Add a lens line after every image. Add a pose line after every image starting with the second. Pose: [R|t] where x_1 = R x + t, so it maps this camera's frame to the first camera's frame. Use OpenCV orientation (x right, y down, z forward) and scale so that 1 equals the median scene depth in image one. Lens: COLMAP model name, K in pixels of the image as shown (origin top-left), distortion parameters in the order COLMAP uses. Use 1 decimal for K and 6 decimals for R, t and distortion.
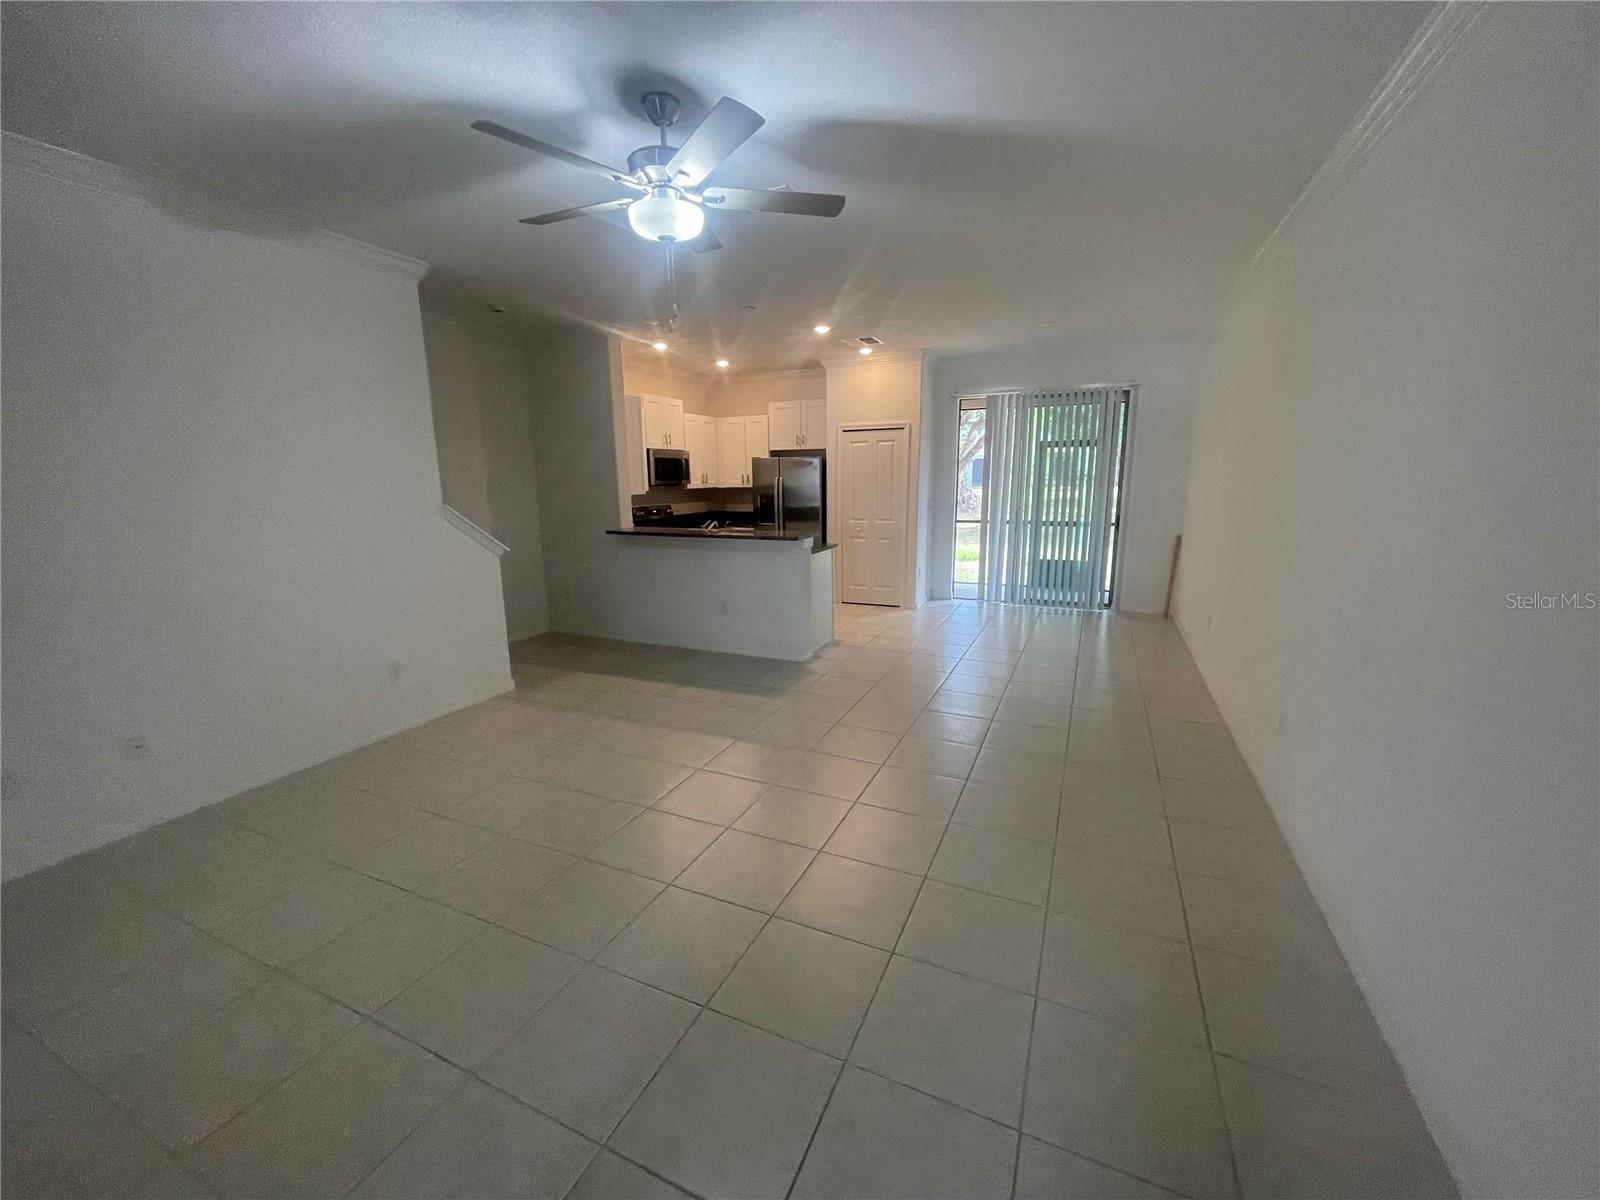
lens RADIAL K [[647.0, 0, 791.8], [0, 647.0, 602.9], [0, 0, 1]] dist [0.000406, 0.003570]
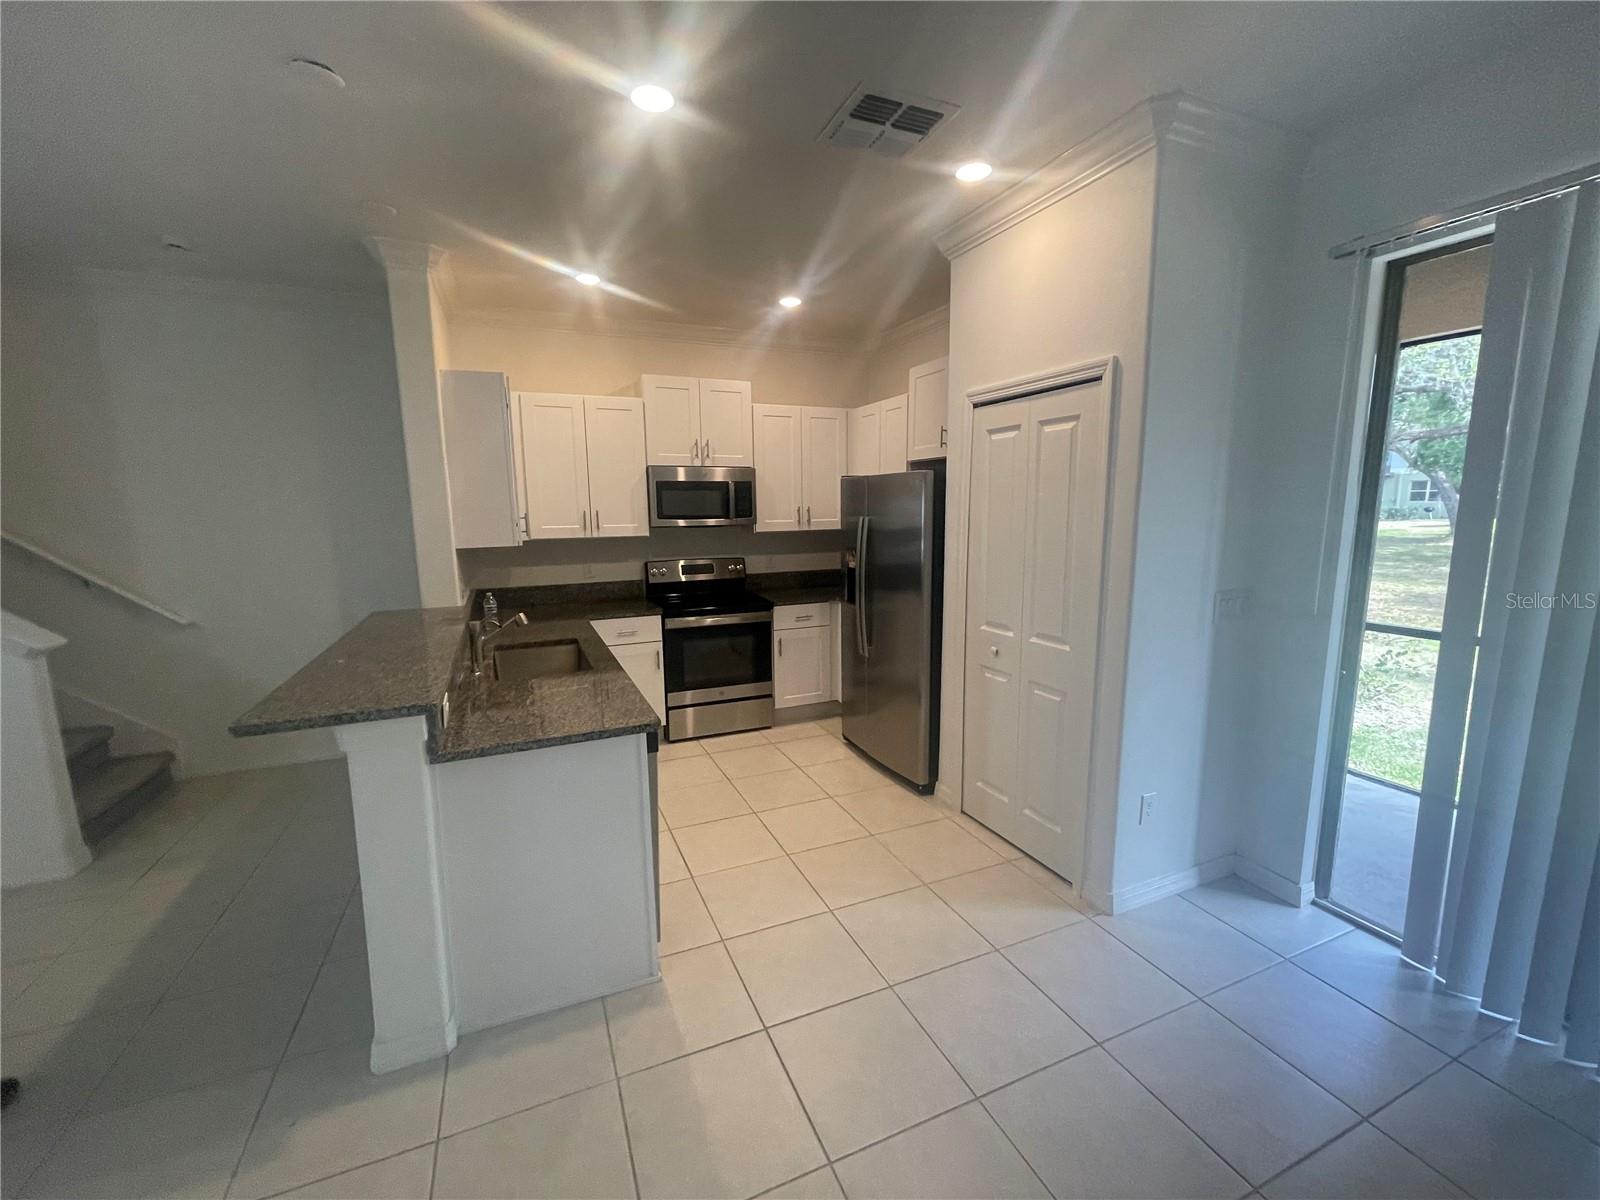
lens RADIAL K [[647.0, 0, 802.7], [0, 647.0, 598.6], [0, 0, 1]] dist [0.000406, 0.003570]
pose [[0.749561, 0.099337, -0.654439, 0.275259], [-0.127353, 0.991846, 0.004689, -0.133407], [0.649569, 0.079830, 0.756100, 0.630291]]
